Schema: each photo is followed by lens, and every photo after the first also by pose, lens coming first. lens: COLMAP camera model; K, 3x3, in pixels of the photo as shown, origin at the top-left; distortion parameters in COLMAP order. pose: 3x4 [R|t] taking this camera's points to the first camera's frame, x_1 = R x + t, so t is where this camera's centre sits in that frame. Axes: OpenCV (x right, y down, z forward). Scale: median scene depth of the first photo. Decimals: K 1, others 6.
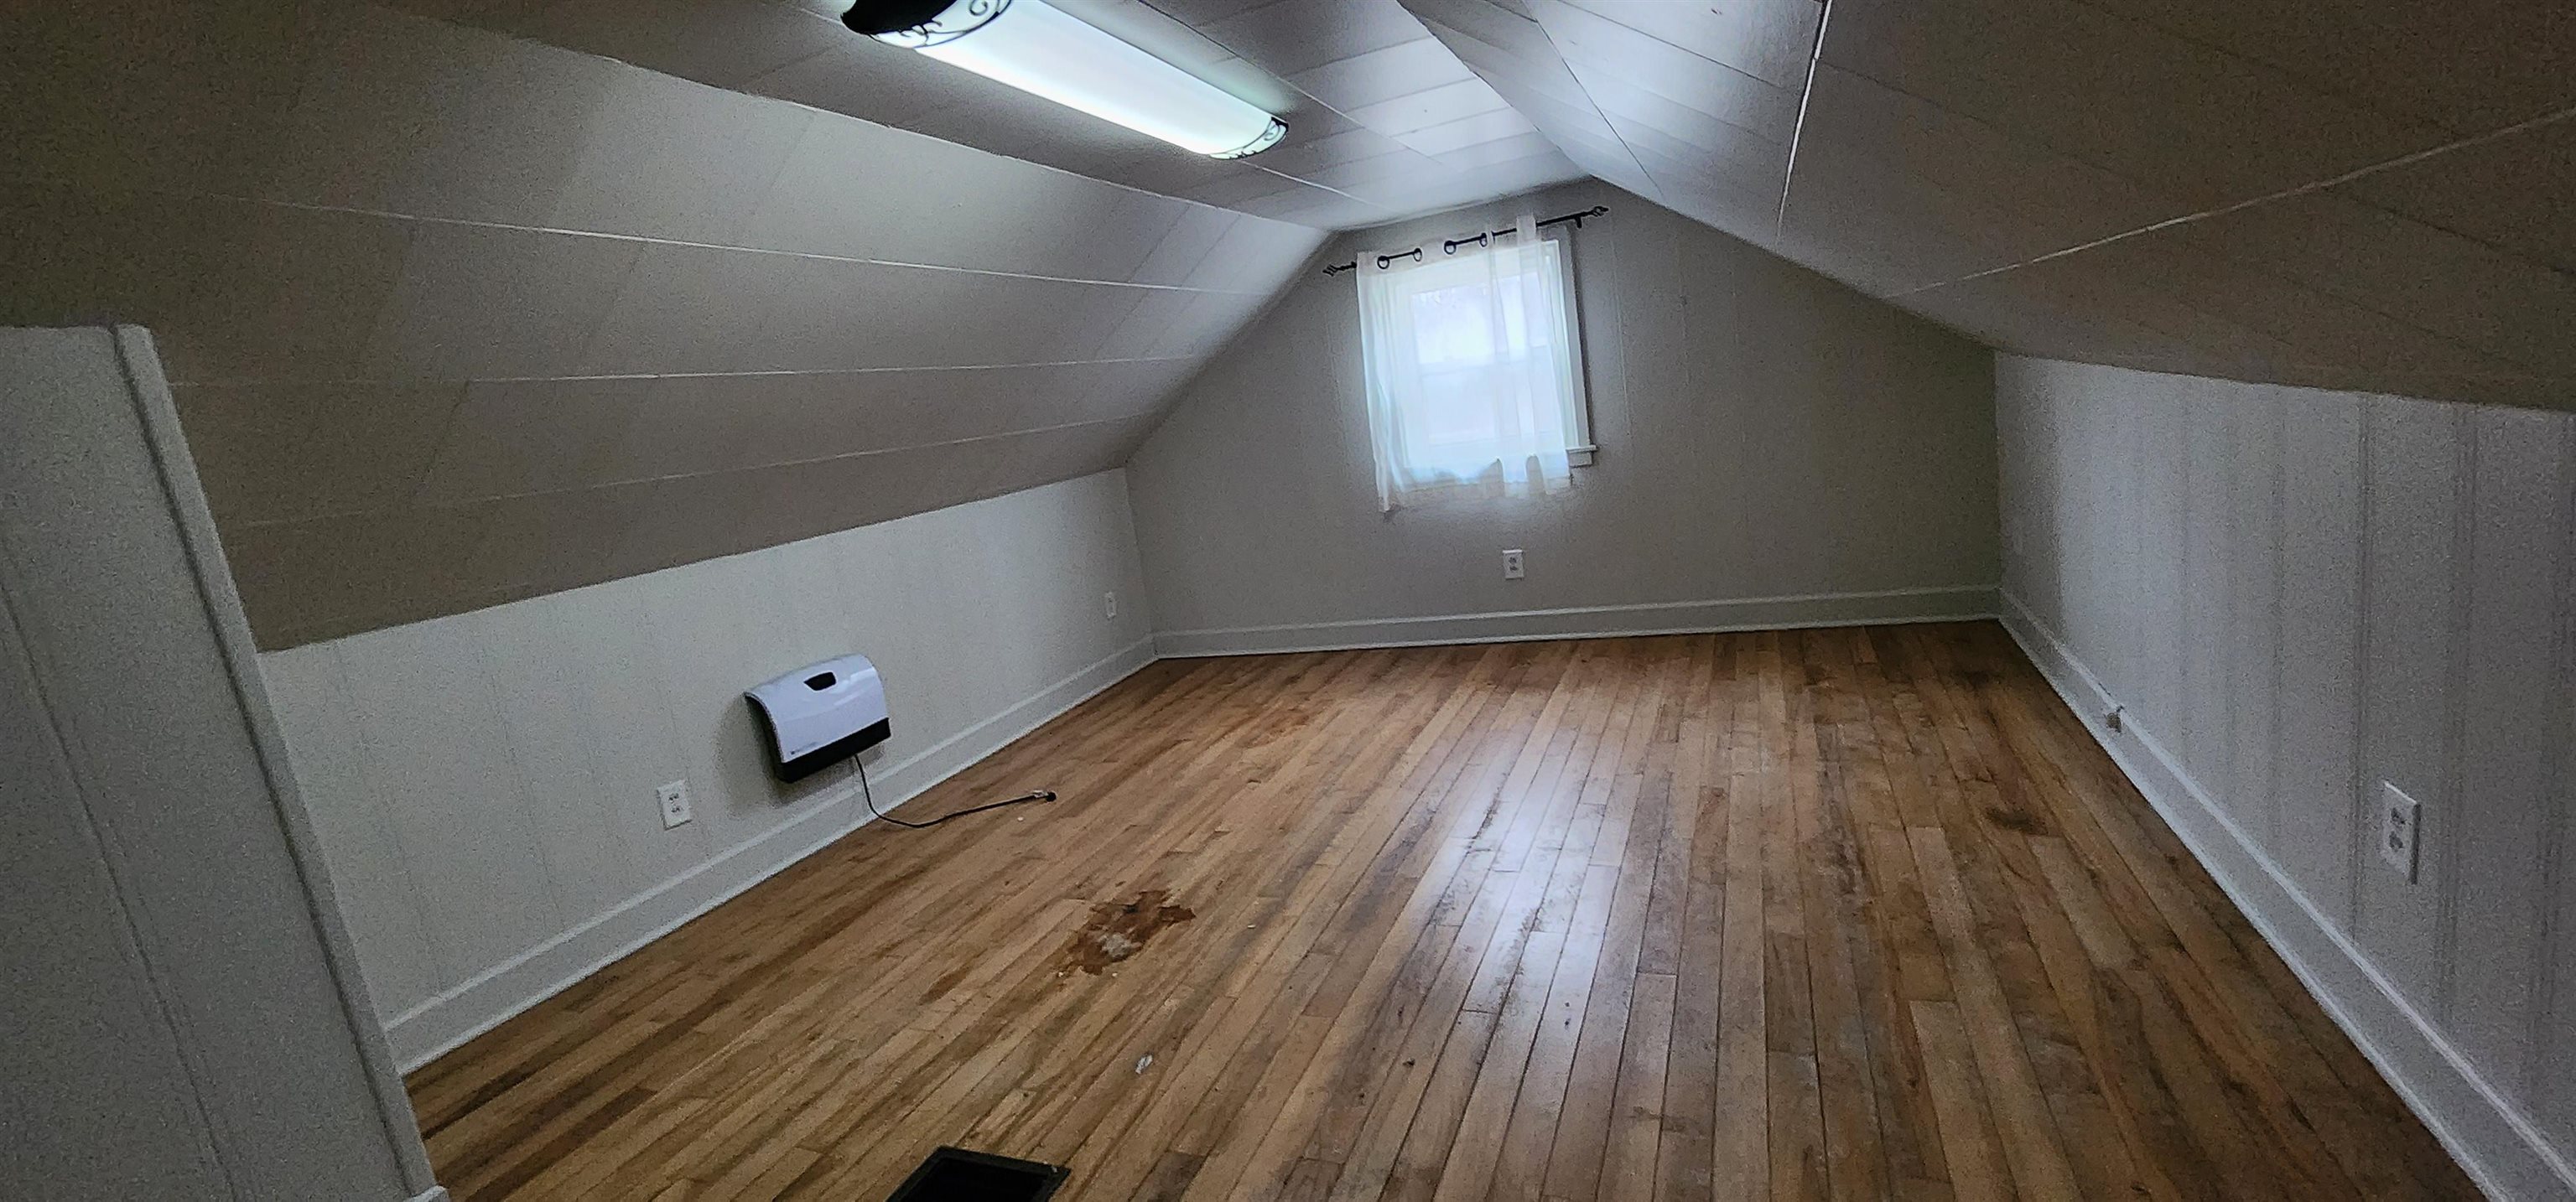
lens RADIAL K [[1045.3, 0, 1288.0], [0, 1045.3, 601.0], [0, 0, 1]] dist [-0.001459, -0.000376]
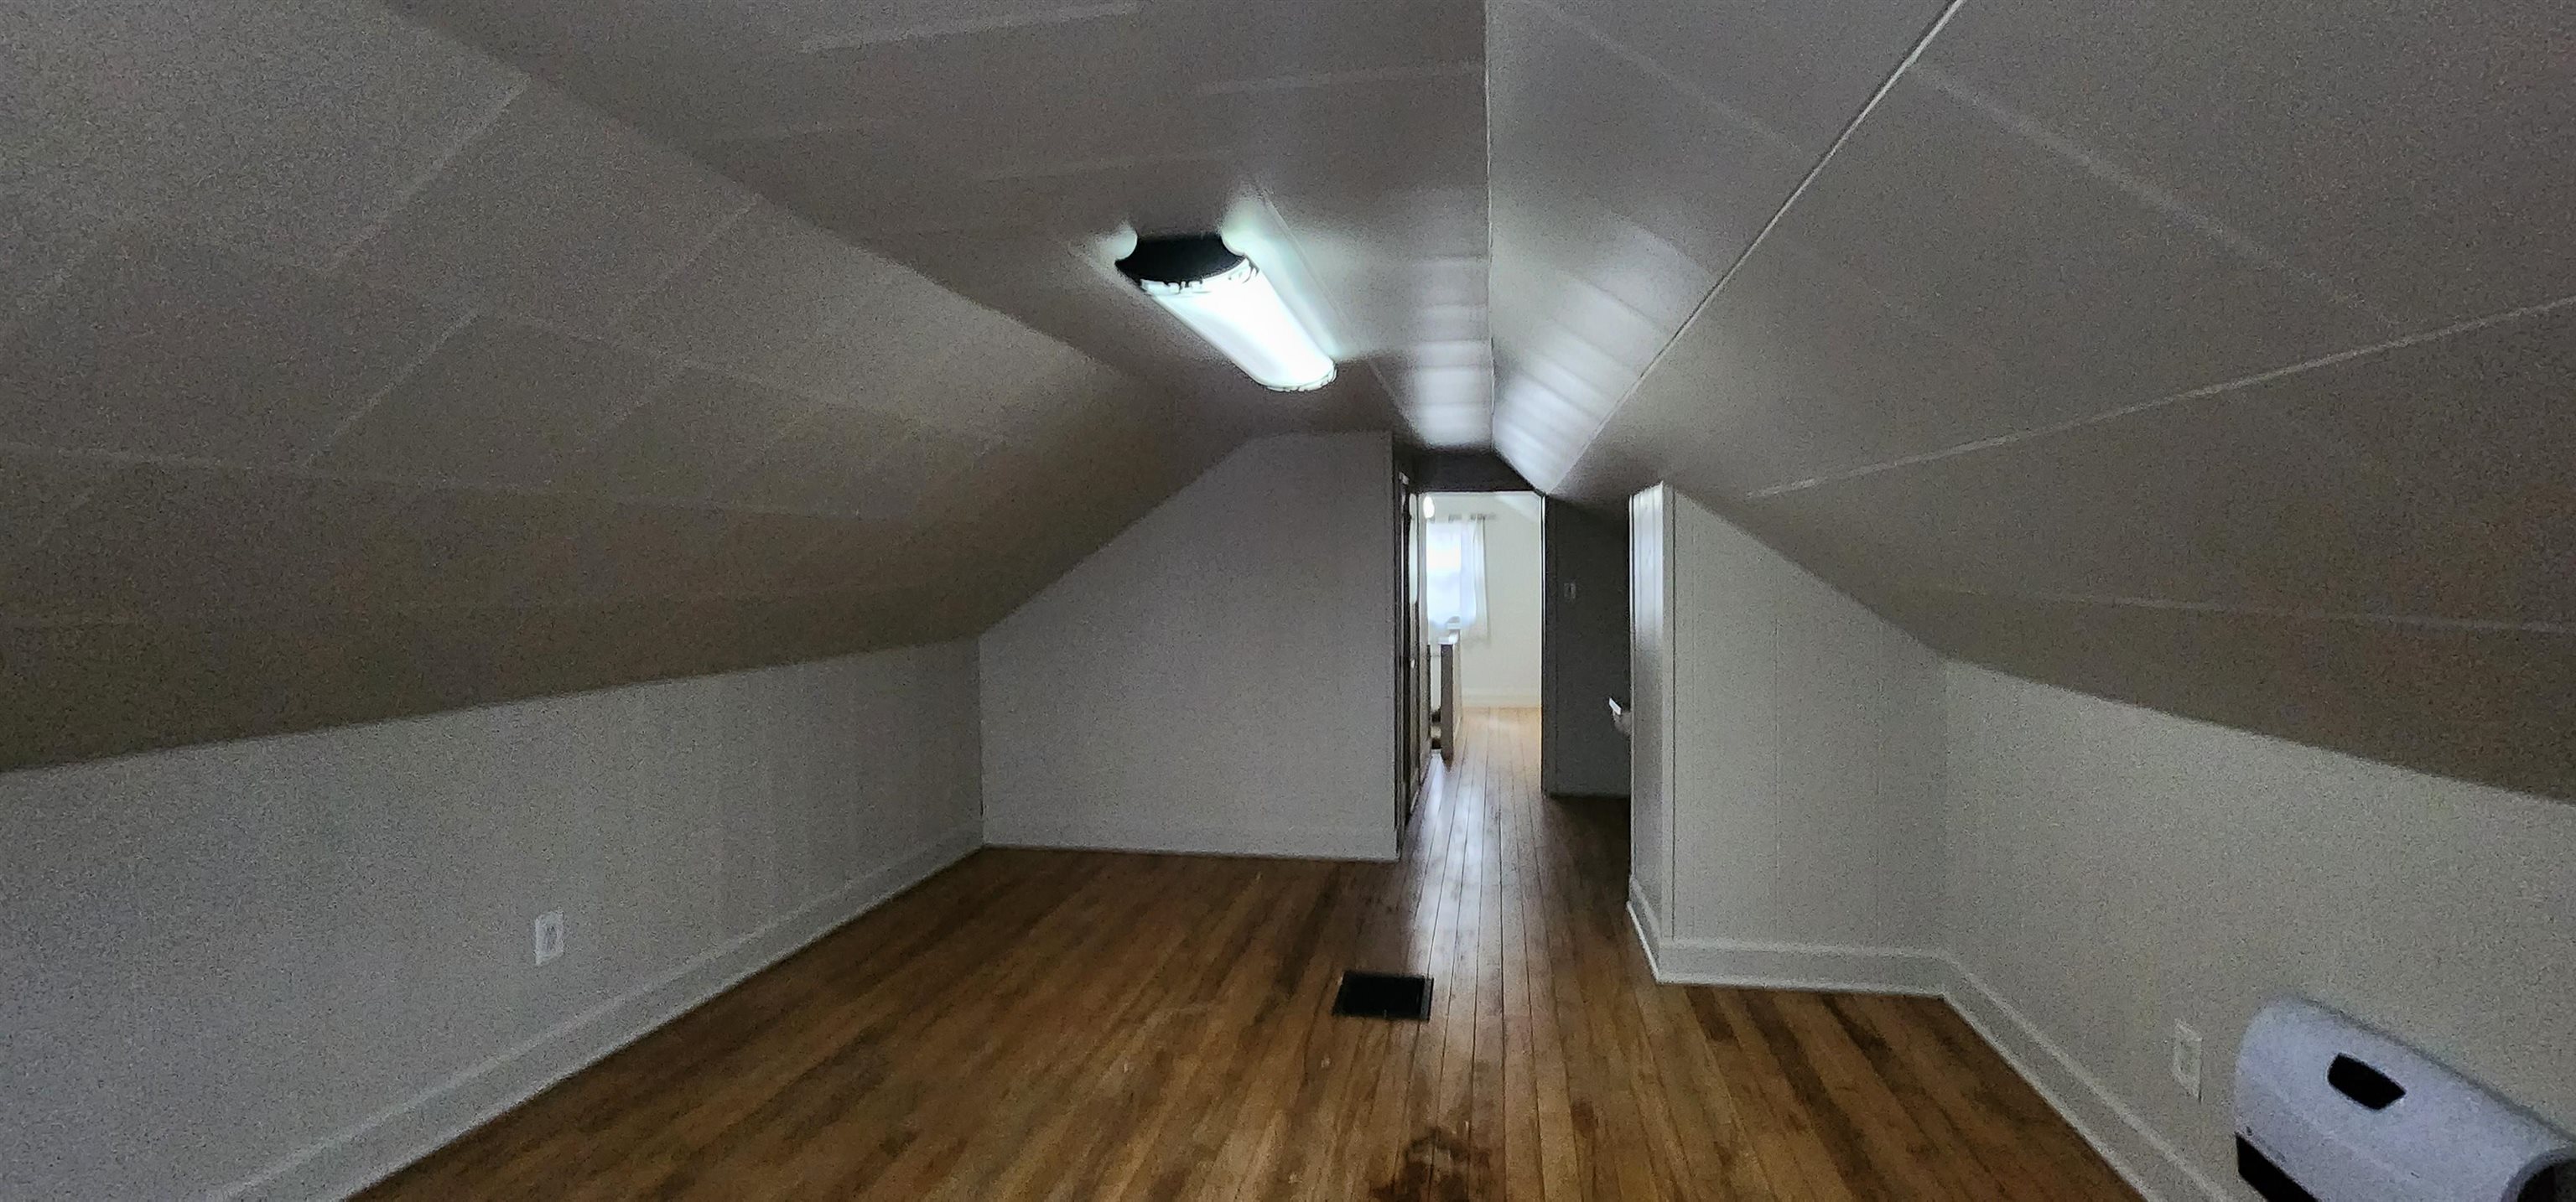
lens RADIAL K [[1045.3, 0, 1288.0], [0, 1045.3, 601.0], [0, 0, 1]] dist [-0.001459, -0.000376]
pose [[-0.966509, 0.160907, -0.199924, 0.068978], [0.110787, 0.964301, 0.240520, -0.387697], [0.231488, 0.210316, -0.949832, 1.791698]]
